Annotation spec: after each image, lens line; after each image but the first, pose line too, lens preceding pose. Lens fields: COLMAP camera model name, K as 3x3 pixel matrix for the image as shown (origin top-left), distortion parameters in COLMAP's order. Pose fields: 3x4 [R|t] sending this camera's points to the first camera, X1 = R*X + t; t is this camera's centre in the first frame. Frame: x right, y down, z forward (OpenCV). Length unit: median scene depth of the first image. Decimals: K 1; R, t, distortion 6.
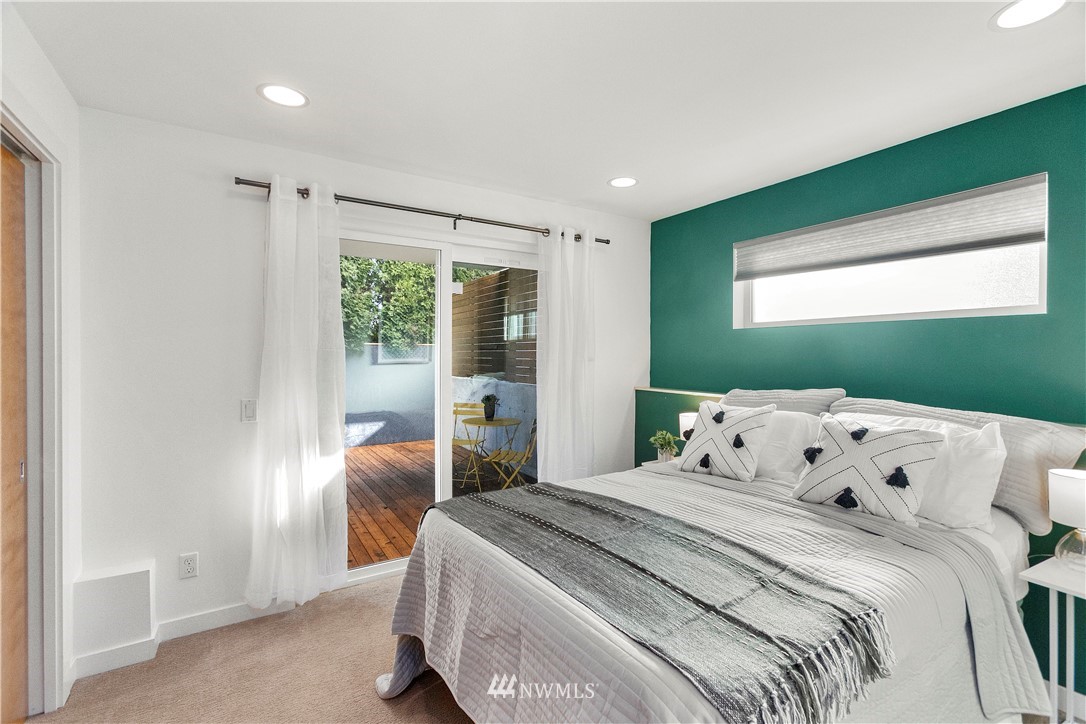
lens RADIAL K [[481.8, 0, 543.0], [0, 481.8, 362.0], [0, 0, 1]] dist [0.000795, 0.000740]
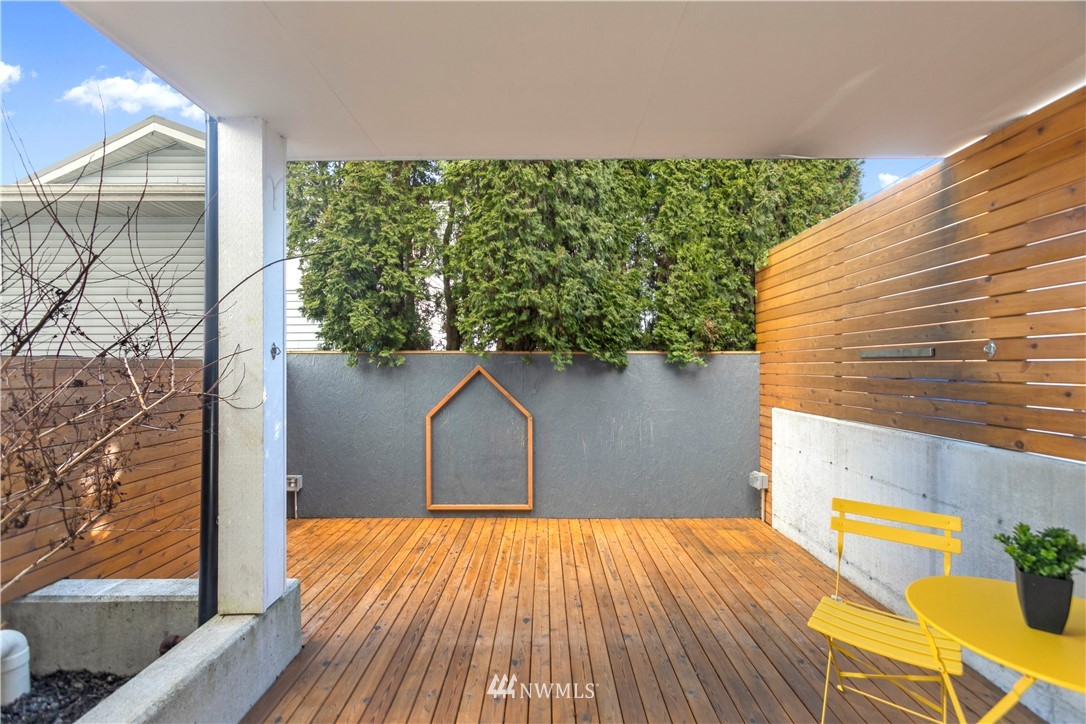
lens RADIAL K [[481.8, 0, 543.0], [0, 481.8, 362.0], [0, 0, 1]] dist [0.000795, 0.000740]
pose [[0.845272, -0.010094, -0.534241, -0.172457], [-0.003023, 0.999715, -0.023672, -0.013561], [0.534328, 0.021625, 0.845001, 0.546789]]
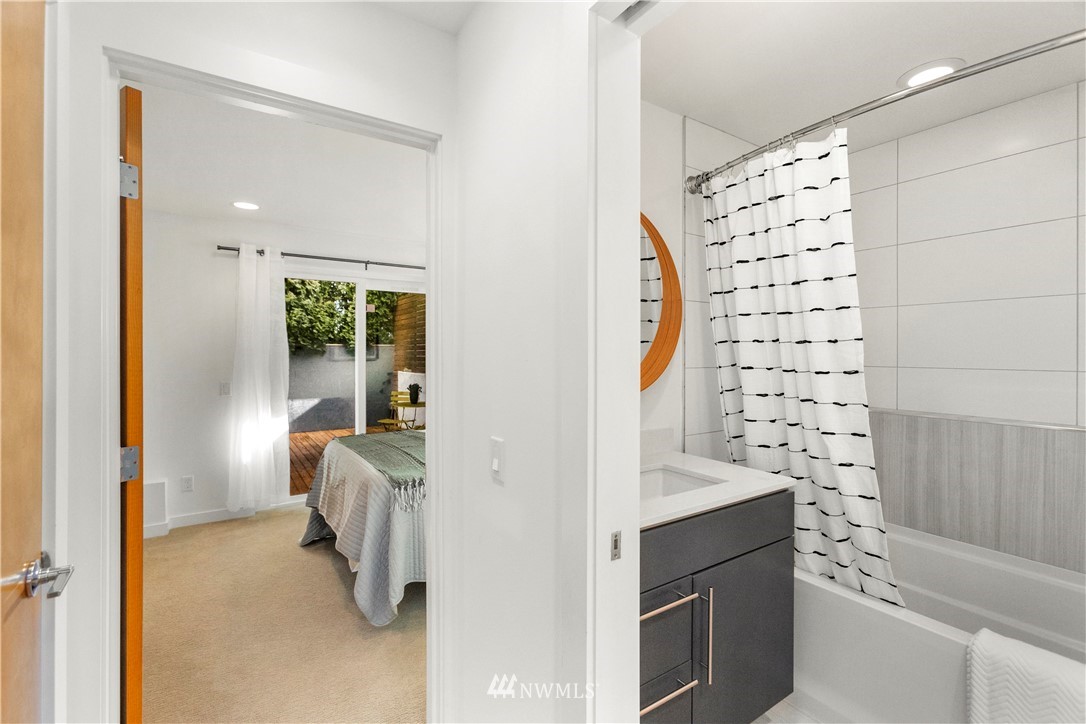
lens RADIAL K [[483.8, 0, 540.3], [0, 483.8, 356.1], [0, 0, 1]] dist [-0.000431, 0.000140]
pose [[0.999762, -0.003133, 0.021591, 0.172850], [0.003351, 0.999944, -0.010063, 0.005197], [-0.021558, 0.010133, 0.999716, -0.271688]]
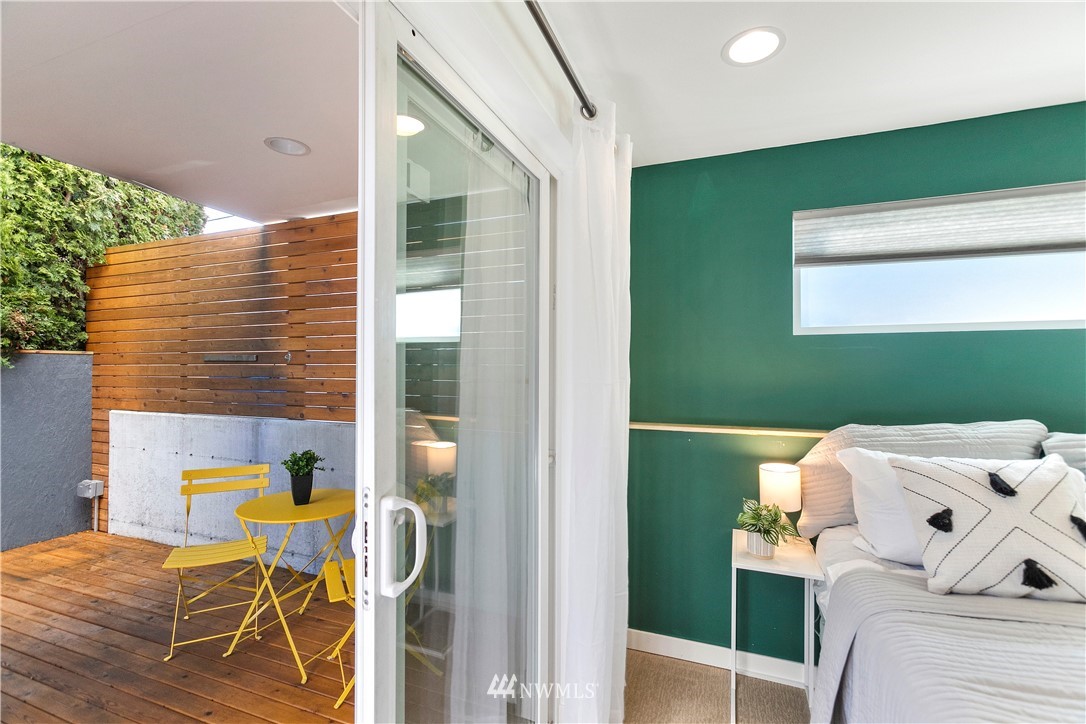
lens RADIAL K [[490.3, 0, 547.6], [0, 490.3, 367.8], [0, 0, 1]] dist [-0.001734, 0.006925]
pose [[0.805023, -0.005057, 0.593222, -0.179897], [0.012136, 0.999895, -0.007945, -0.011841], [-0.593119, 0.013595, 0.805000, 0.374401]]
